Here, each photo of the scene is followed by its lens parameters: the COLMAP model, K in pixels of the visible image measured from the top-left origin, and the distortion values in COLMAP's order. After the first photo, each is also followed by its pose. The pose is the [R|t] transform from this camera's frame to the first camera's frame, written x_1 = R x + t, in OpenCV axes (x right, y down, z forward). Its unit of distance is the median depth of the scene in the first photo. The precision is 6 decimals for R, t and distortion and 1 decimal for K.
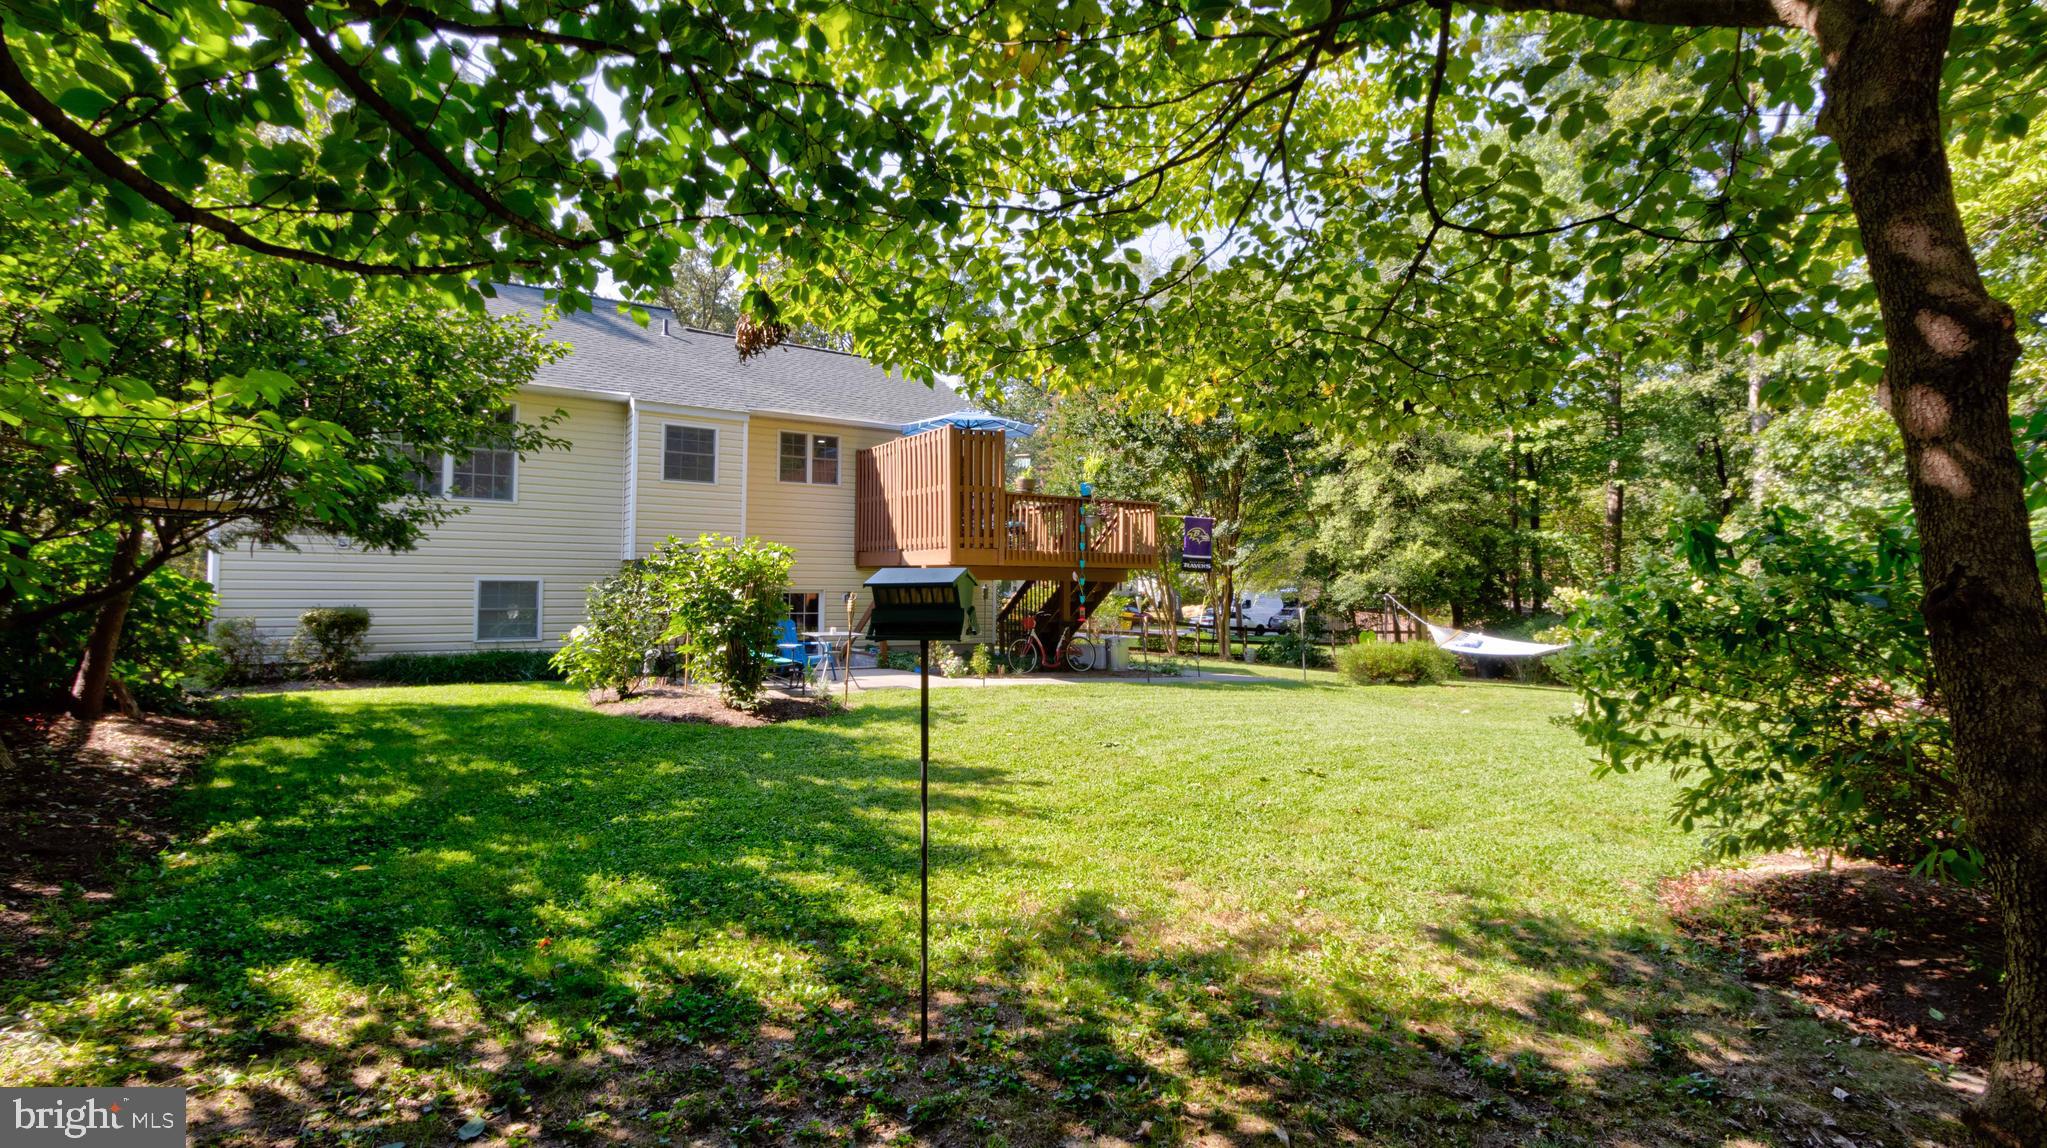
lens RADIAL K [[937.8, 0, 1009.5], [0, 937.8, 560.1], [0, 0, 1]] dist [0.004697, 0.000261]
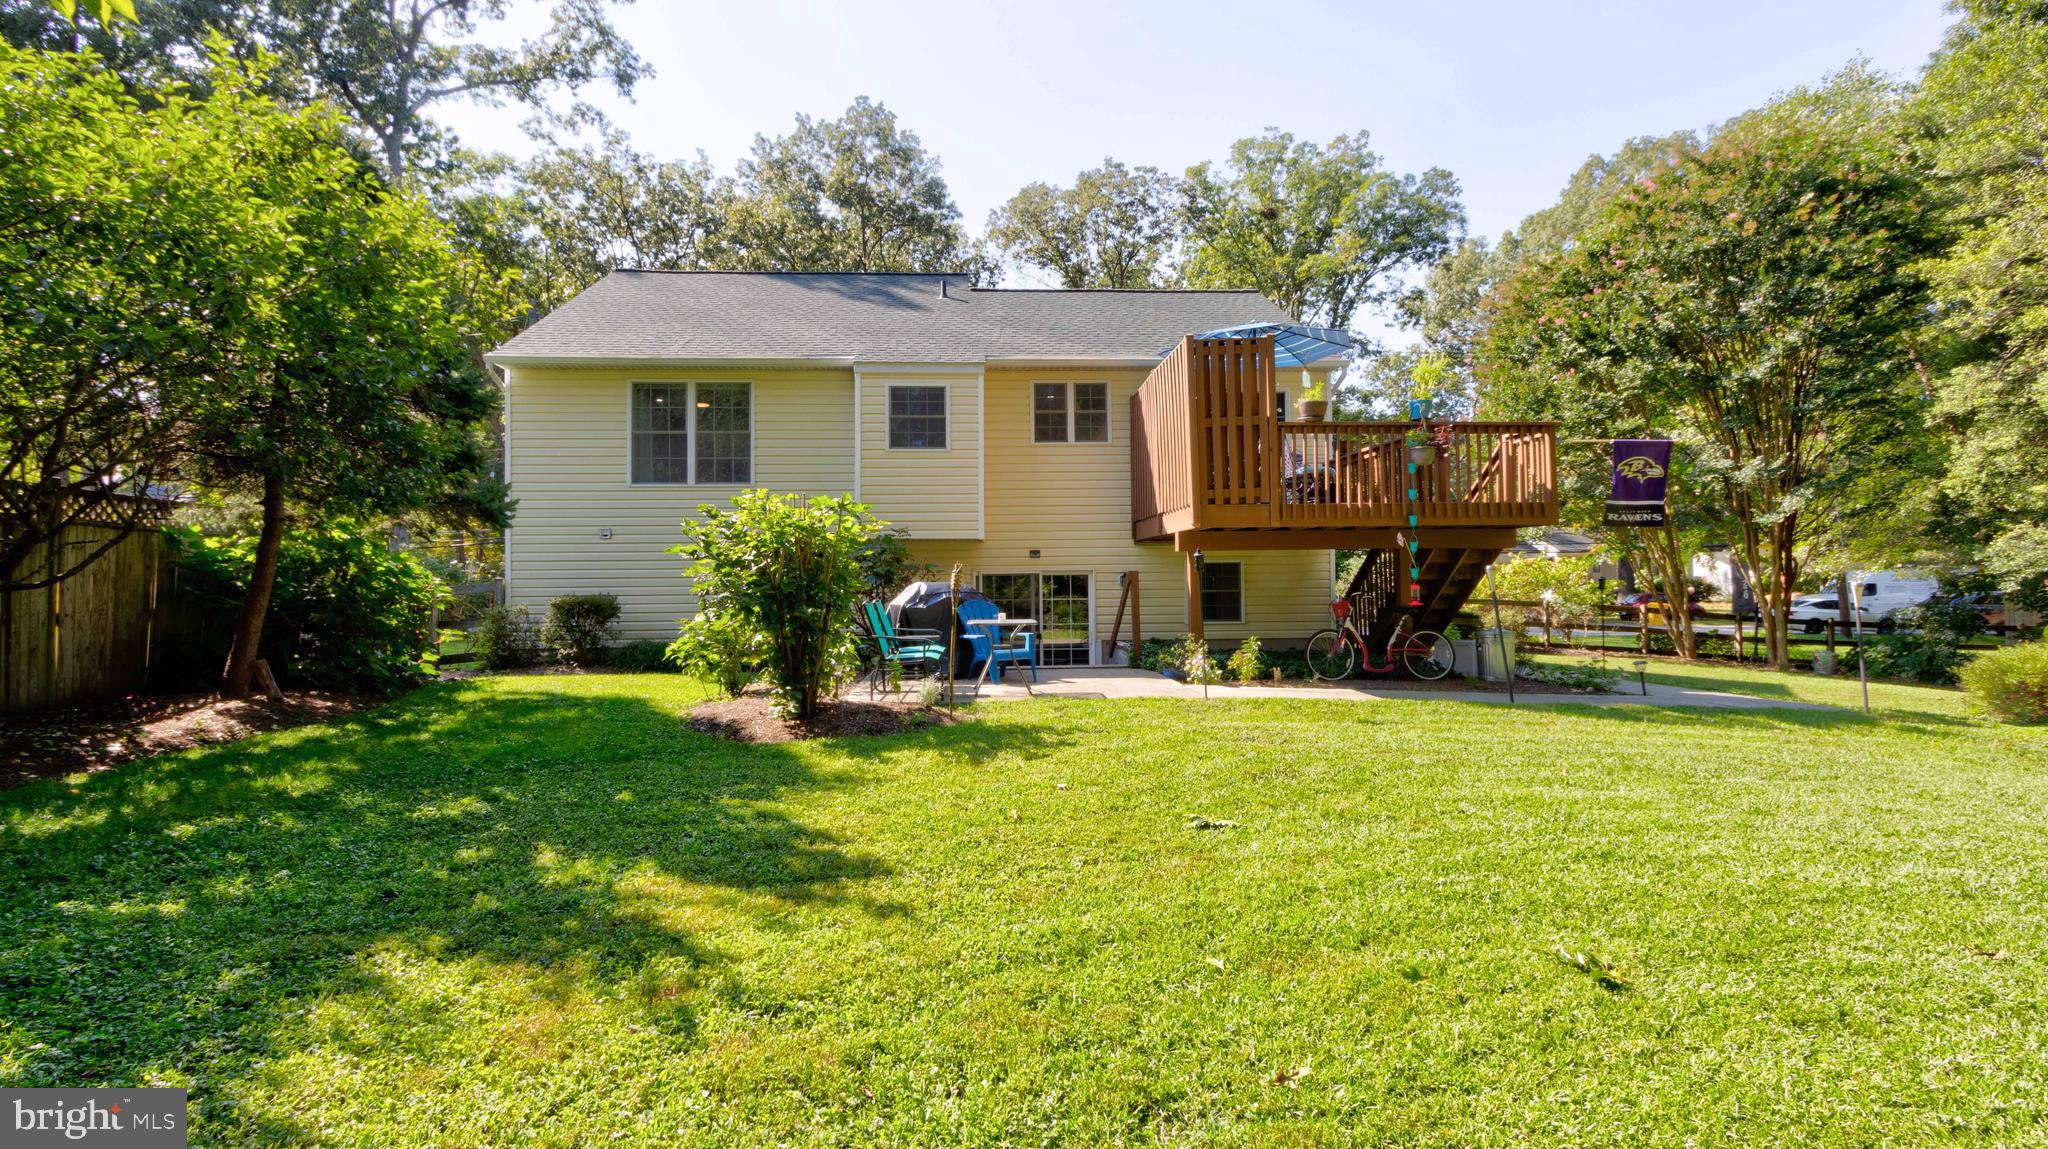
lens RADIAL K [[938.2, 0, 1010.0], [0, 938.2, 560.6], [0, 0, 1]] dist [0.004697, 0.000261]
pose [[0.870029, -0.029500, -0.492117, 0.143392], [0.032331, 0.999473, -0.002754, 0.022918], [0.491939, -0.013515, 0.870525, 0.248732]]
